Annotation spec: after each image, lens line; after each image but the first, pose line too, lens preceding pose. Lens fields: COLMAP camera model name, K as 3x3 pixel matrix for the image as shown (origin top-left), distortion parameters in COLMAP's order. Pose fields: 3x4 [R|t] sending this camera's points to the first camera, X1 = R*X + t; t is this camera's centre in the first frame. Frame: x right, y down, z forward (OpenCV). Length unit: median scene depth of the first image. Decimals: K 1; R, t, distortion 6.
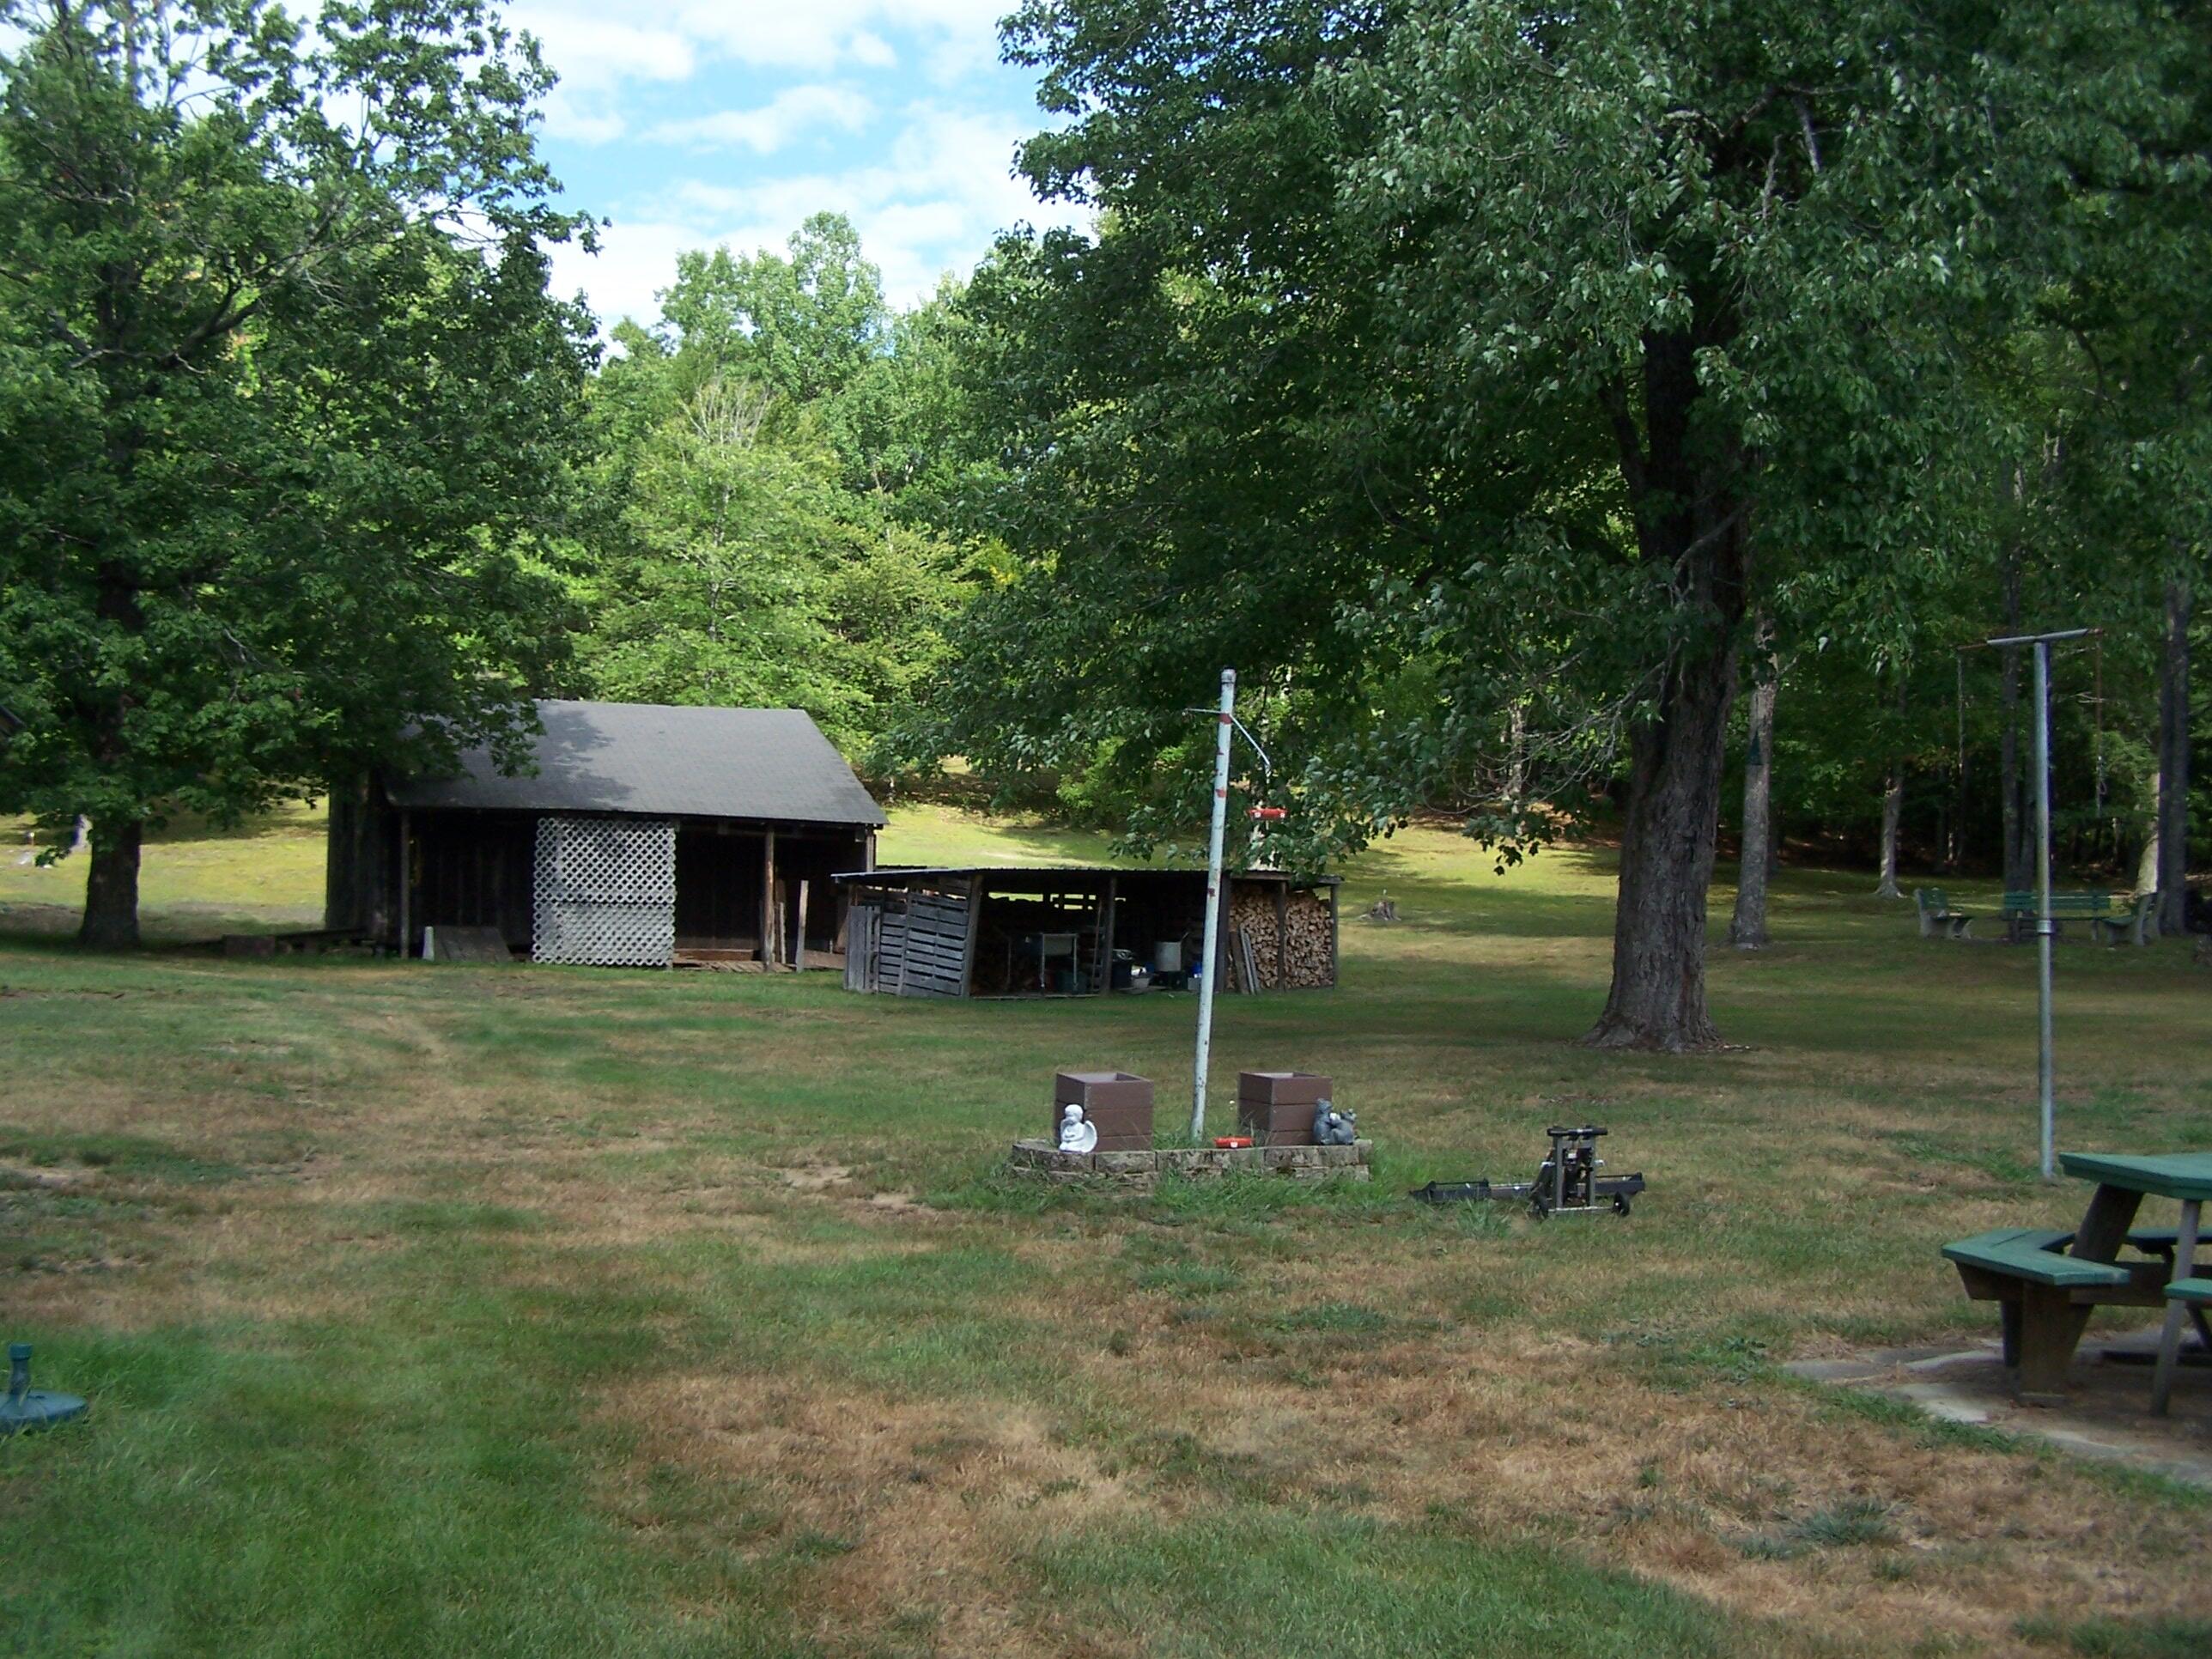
lens RADIAL K [[2760.4, 0, 1110.7], [0, 2760.4, 831.4], [0, 0, 1]] dist [-0.157410, 0.000000]
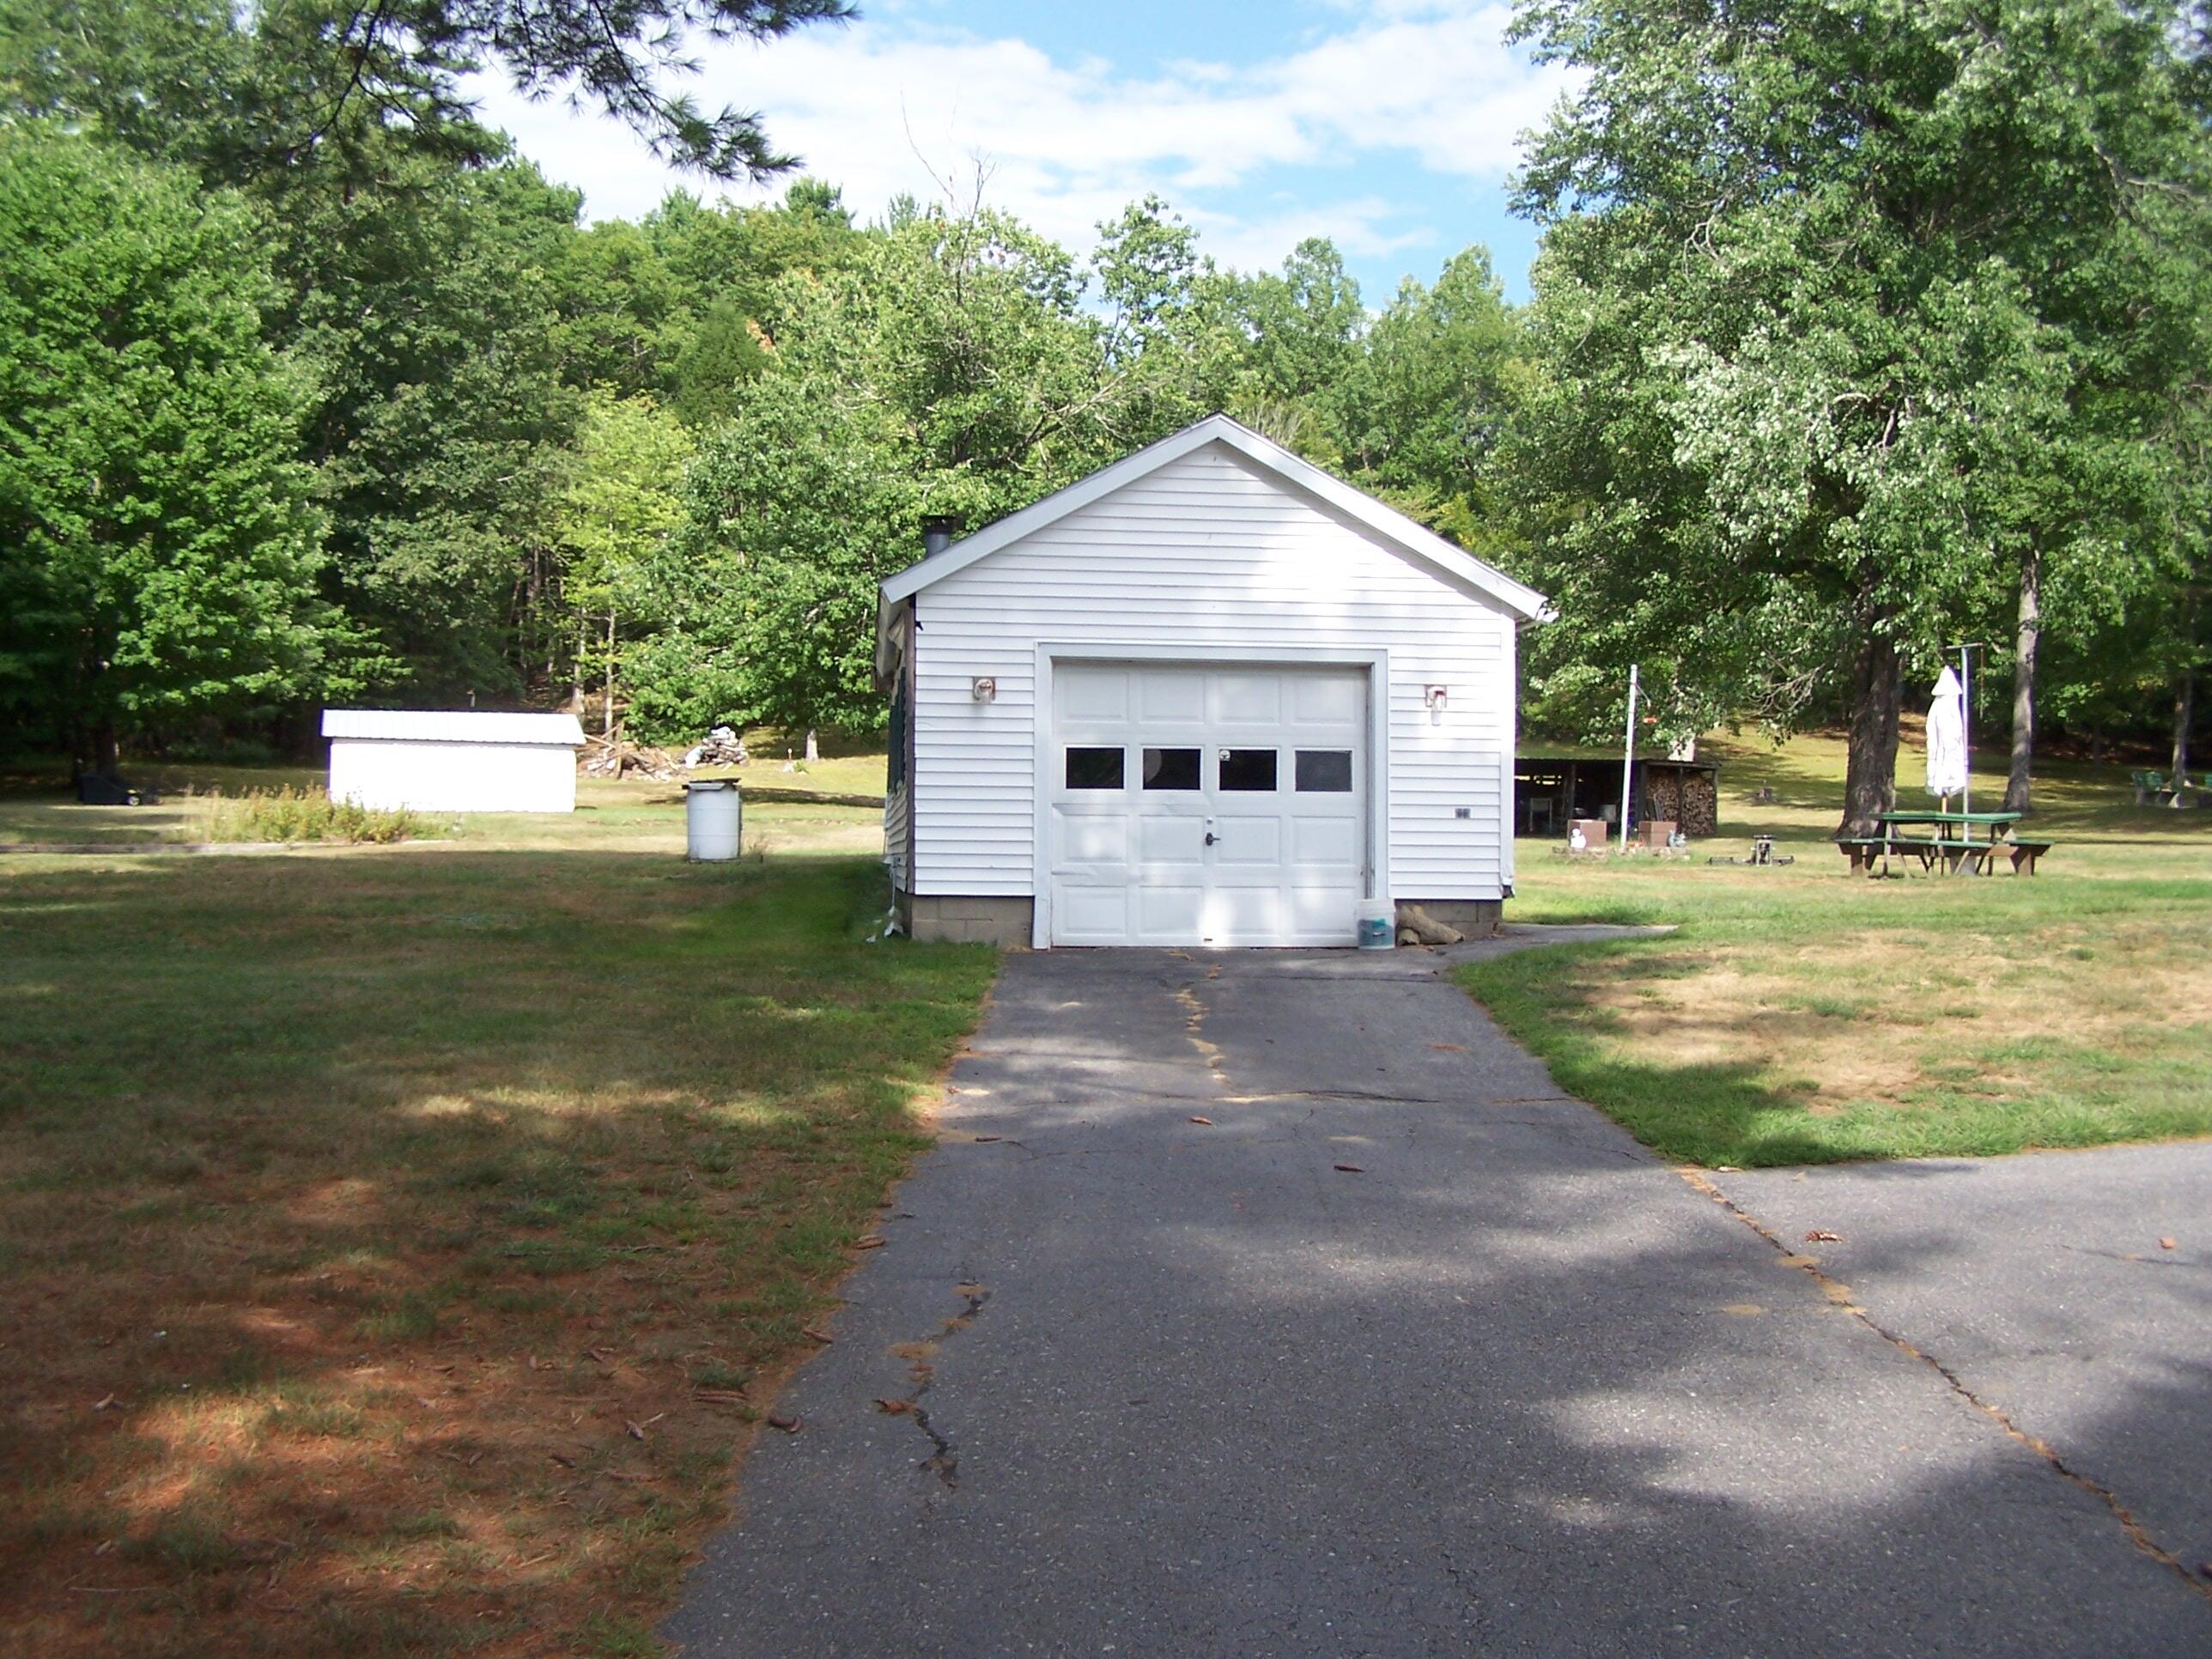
lens RADIAL K [[2760.4, 0, 1106.7], [0, 2760.4, 833.4], [0, 0, 1]] dist [-0.157410, 0.000000]
pose [[0.987512, -0.008853, -0.157293, -0.005915], [0.013463, 0.999510, 0.028268, 0.002894], [0.156965, -0.030033, 0.987147, -0.229415]]
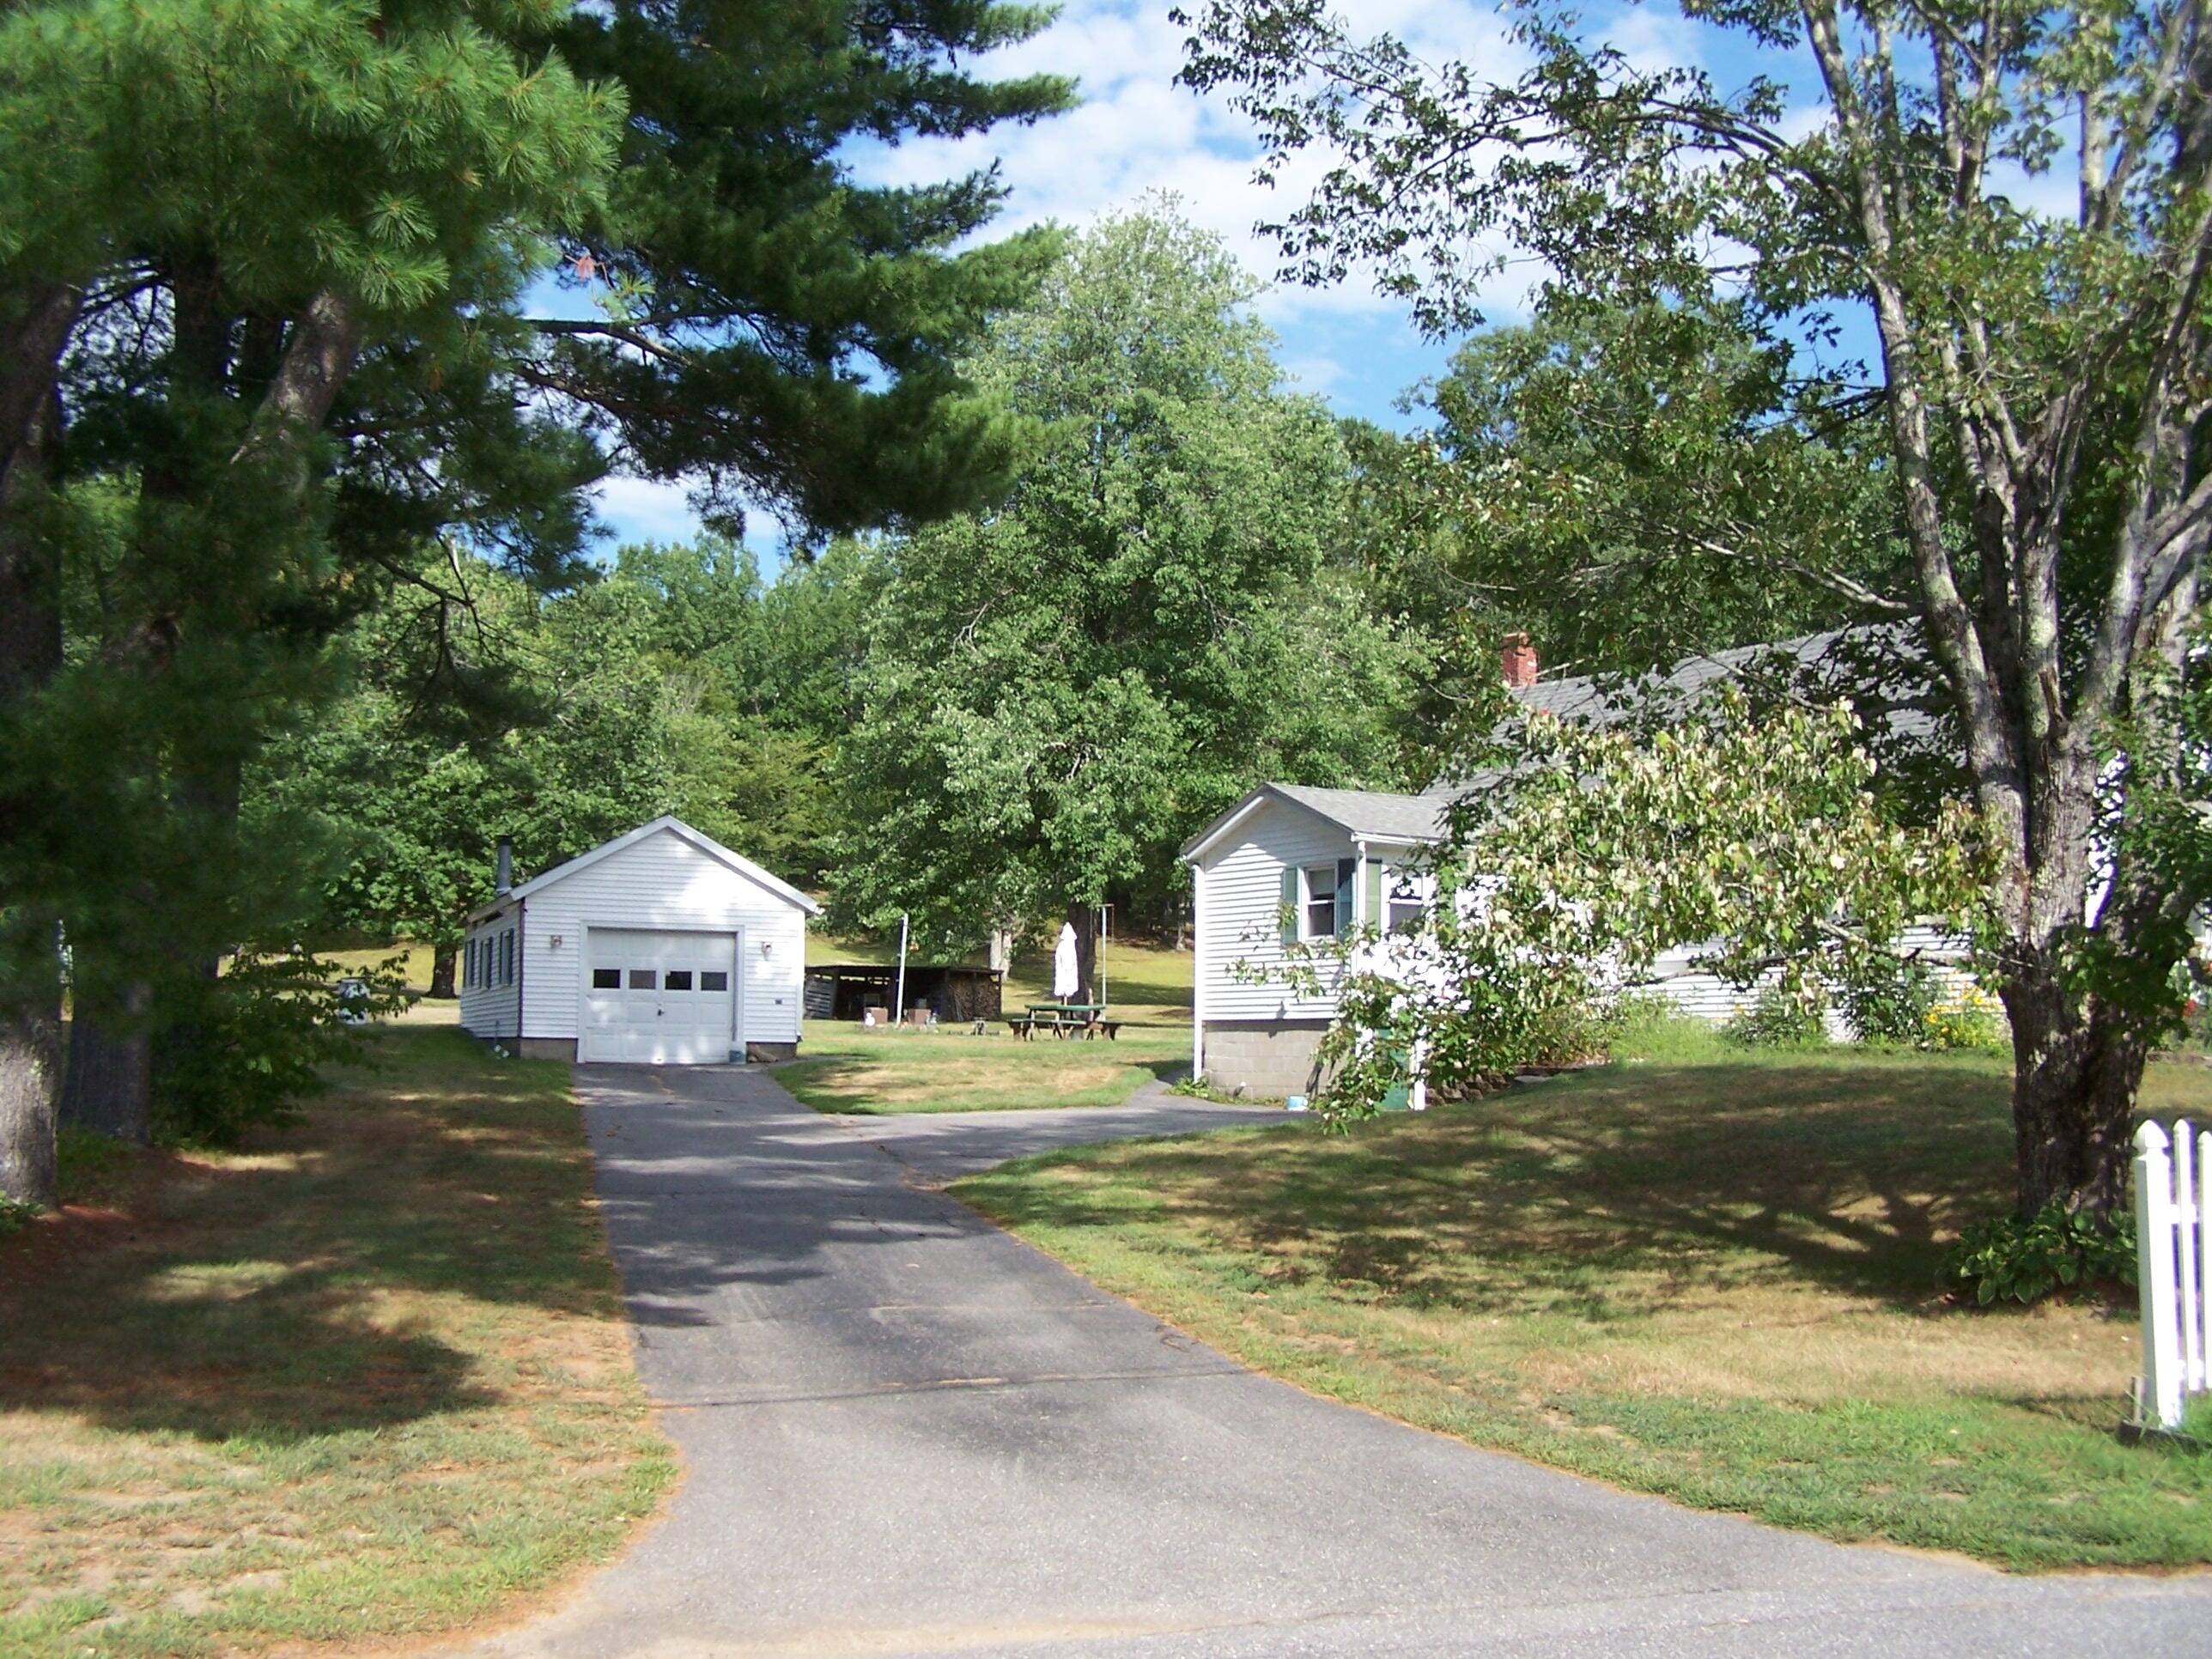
lens RADIAL K [[2760.4, 0, 1103.4], [0, 2760.4, 819.7], [0, 0, 1]] dist [-0.157410, 0.000000]
pose [[0.998253, 0.003543, 0.058980, 0.013032], [-0.000878, 0.998980, -0.045148, -0.001581], [-0.059080, 0.045018, 0.997238, -0.456862]]
